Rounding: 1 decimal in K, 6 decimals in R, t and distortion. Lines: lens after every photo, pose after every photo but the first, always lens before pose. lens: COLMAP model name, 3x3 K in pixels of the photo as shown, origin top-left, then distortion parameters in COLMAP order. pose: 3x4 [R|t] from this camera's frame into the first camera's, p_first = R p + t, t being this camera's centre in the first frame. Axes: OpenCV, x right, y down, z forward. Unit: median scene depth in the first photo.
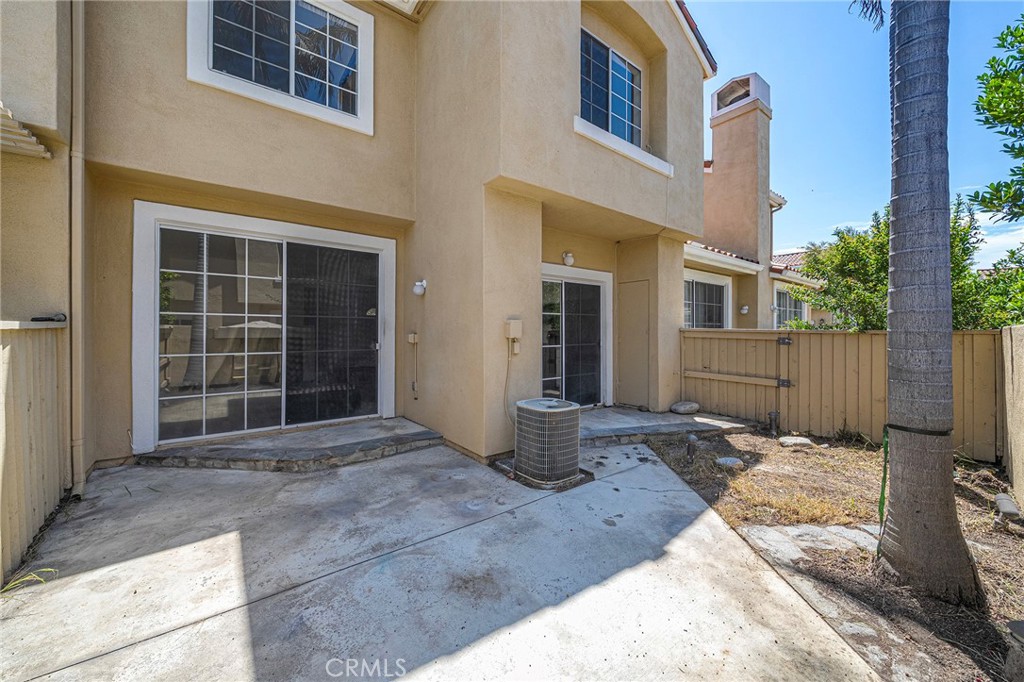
lens RADIAL K [[377.8, 0, 512.0], [0, 377.8, 341.0], [0, 0, 1]] dist [0.000214, -0.000205]
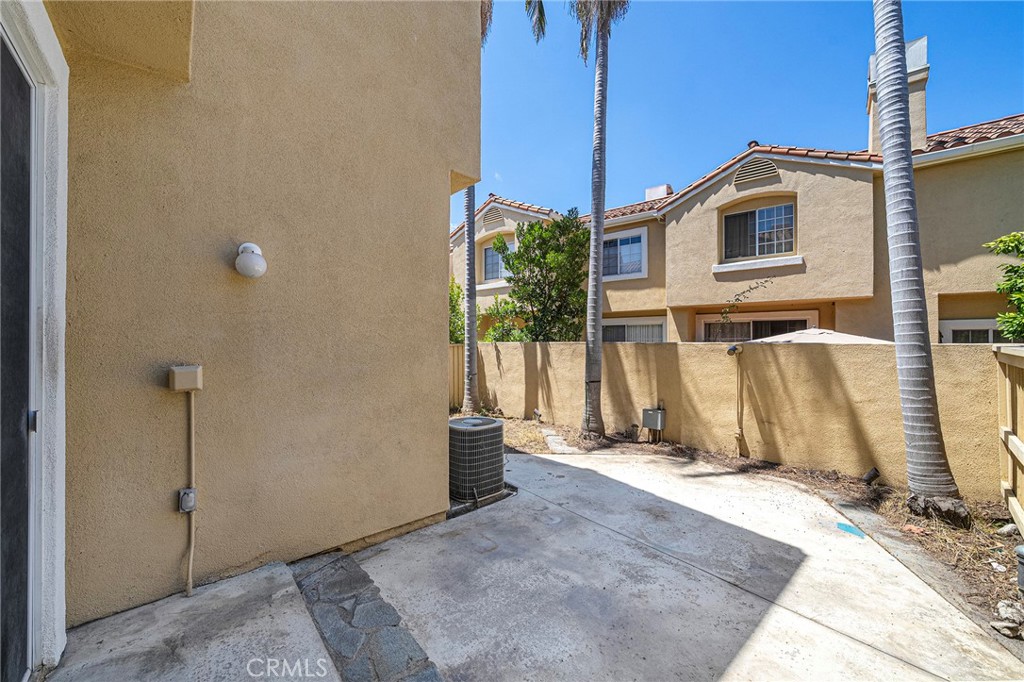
lens RADIAL K [[377.8, 0, 512.0], [0, 377.8, 341.0], [0, 0, 1]] dist [0.000214, -0.000205]
pose [[-0.047465, -0.002759, 0.998869, -1.576405], [0.029249, 0.999564, 0.004151, -0.088997], [-0.998445, 0.029413, -0.047363, 1.599053]]
